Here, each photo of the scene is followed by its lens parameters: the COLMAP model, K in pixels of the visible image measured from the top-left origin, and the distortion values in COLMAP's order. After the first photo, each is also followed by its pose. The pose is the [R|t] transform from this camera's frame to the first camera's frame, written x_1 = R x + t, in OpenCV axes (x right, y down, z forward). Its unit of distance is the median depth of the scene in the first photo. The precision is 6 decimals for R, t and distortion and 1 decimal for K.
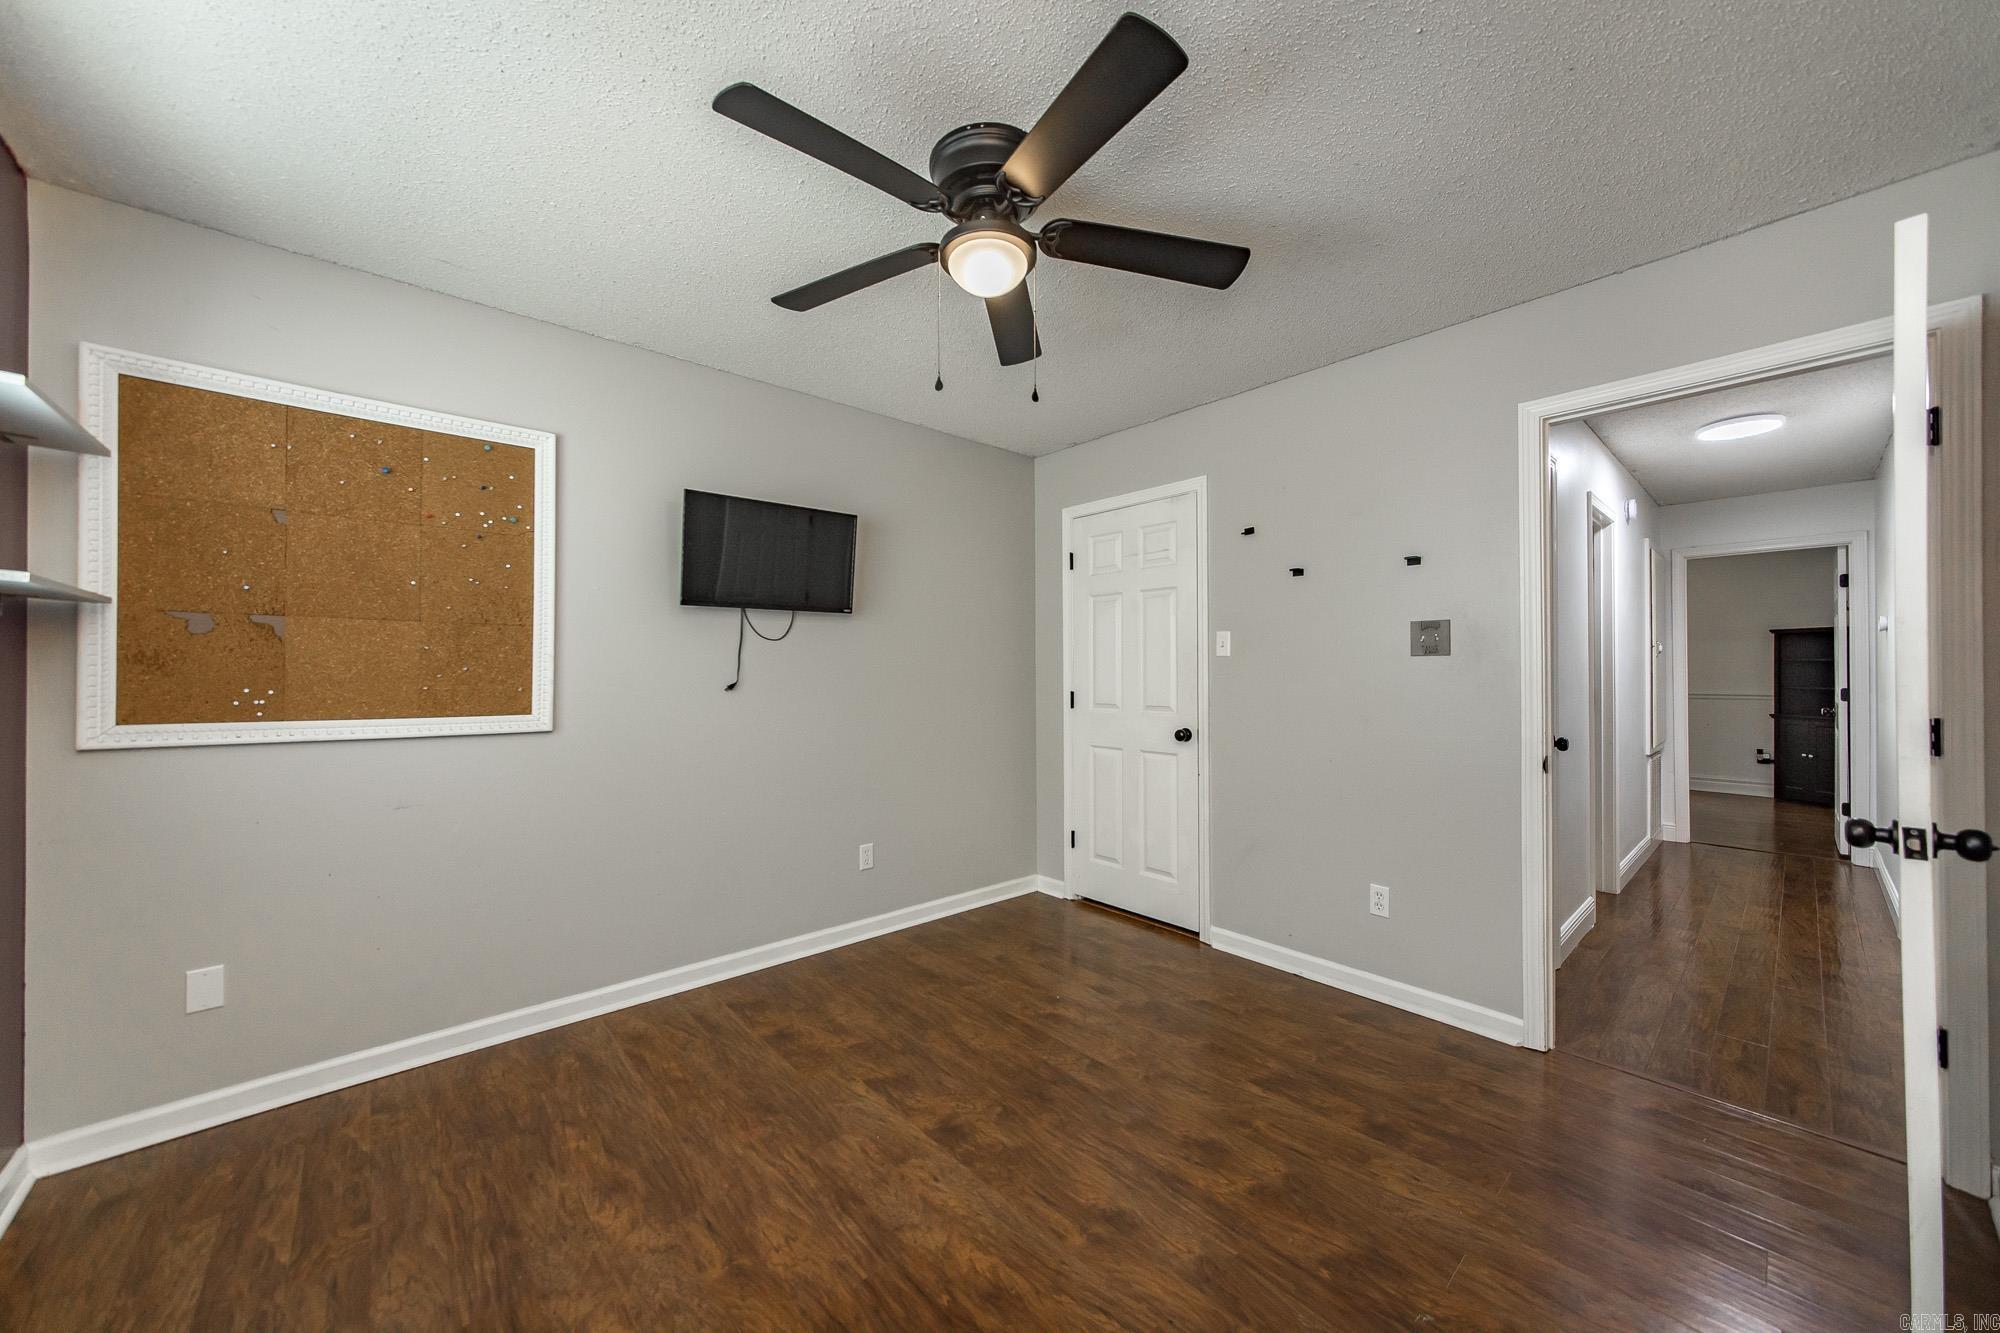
lens RADIAL K [[724.1, 0, 998.0], [0, 724.1, 671.6], [0, 0, 1]] dist [-0.004798, 0.001354]
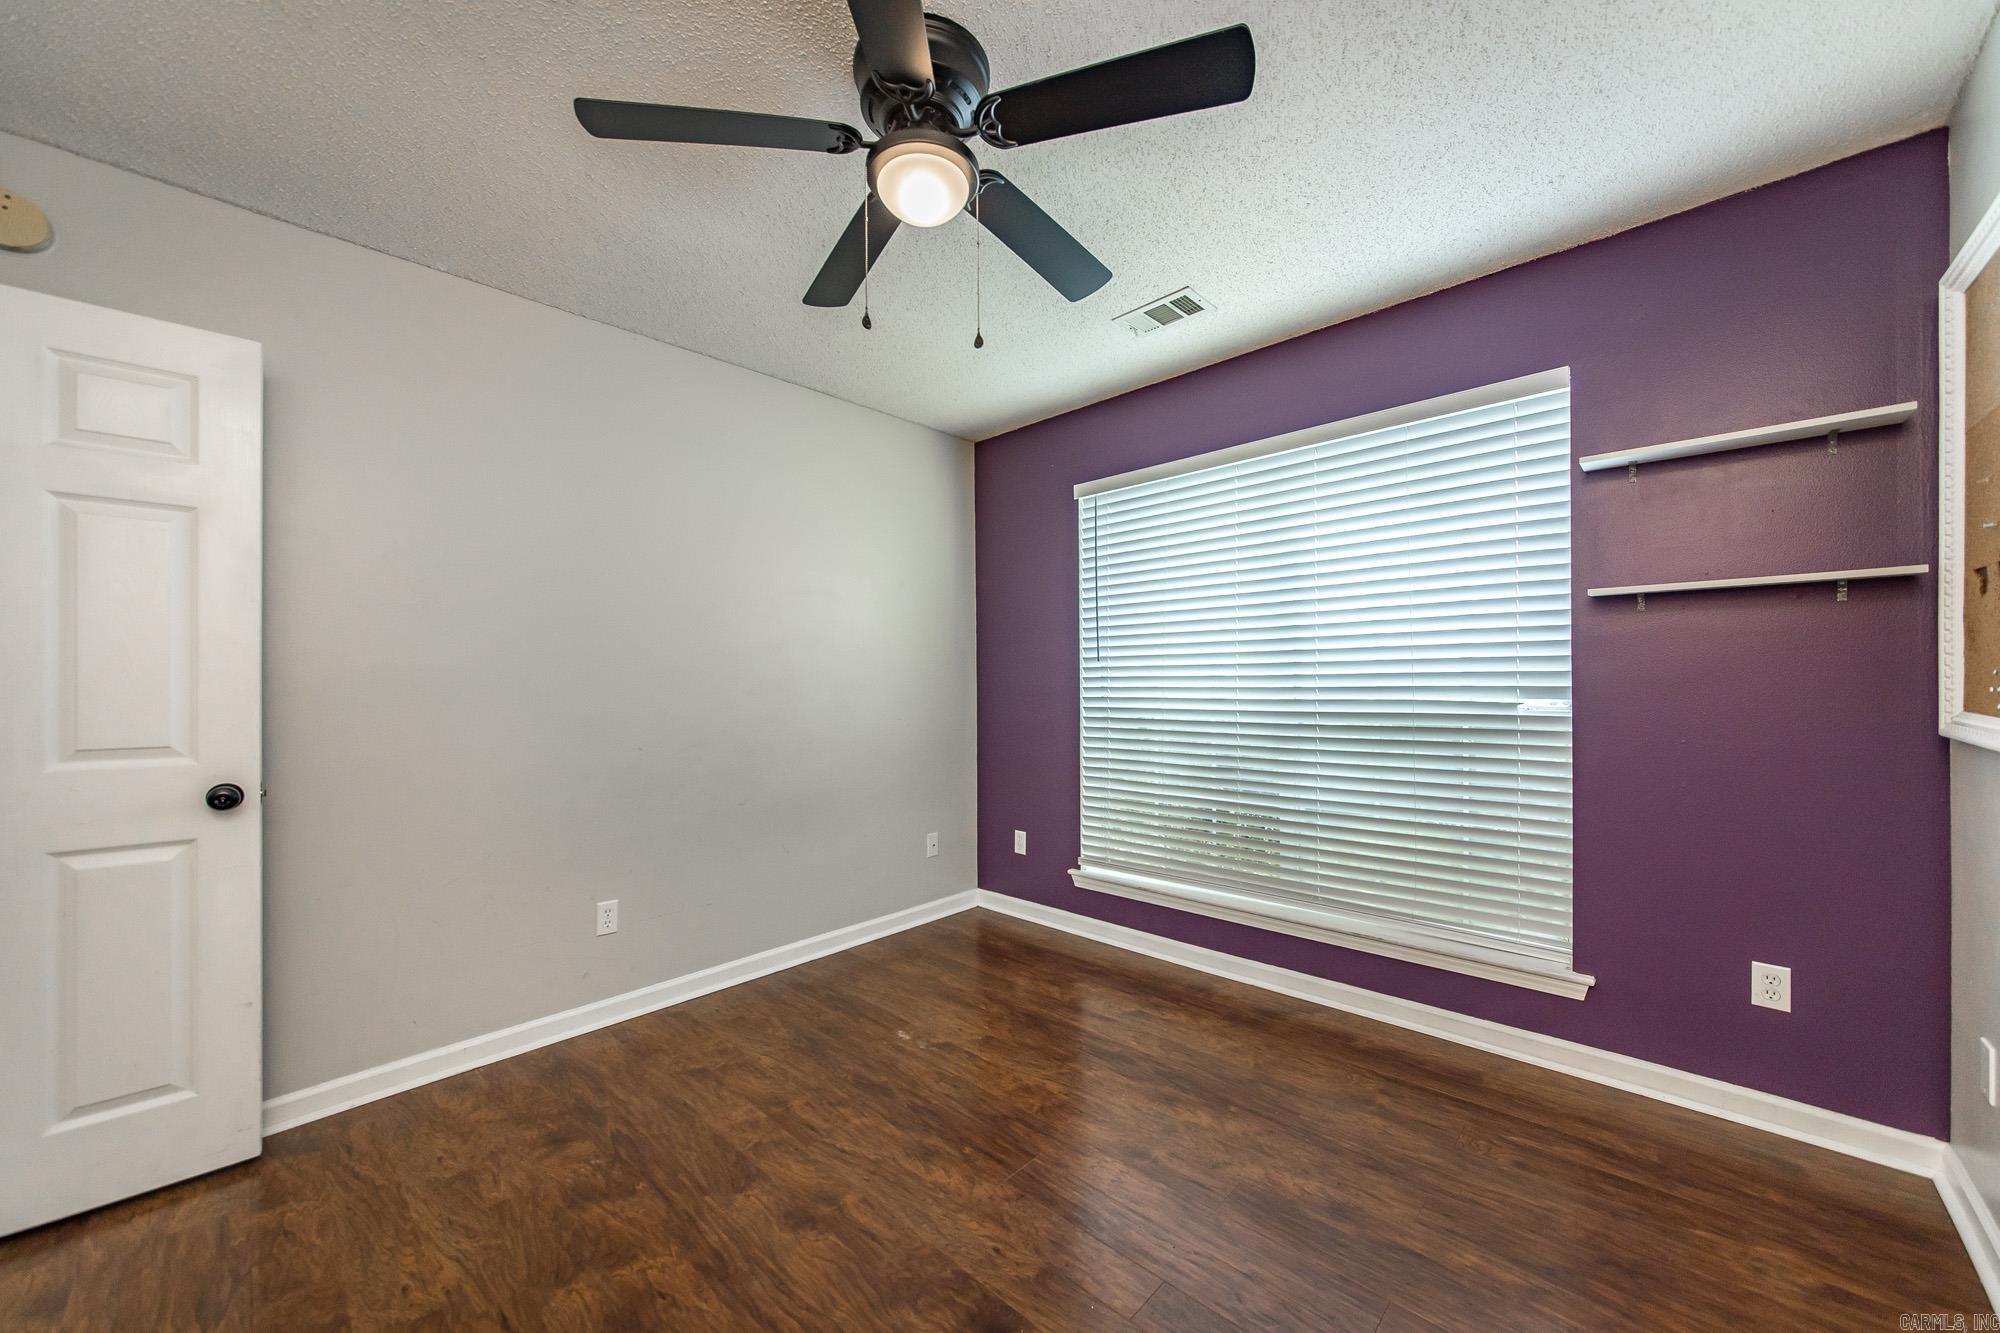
lens RADIAL K [[724.1, 0, 1001.8], [0, 724.1, 676.5], [0, 0, 1]] dist [-0.004798, 0.001354]
pose [[-0.995338, 0.011552, -0.095754, -0.019114], [0.012415, 0.999888, -0.008416, 0.032832], [0.095646, -0.009565, -0.995369, 2.015130]]
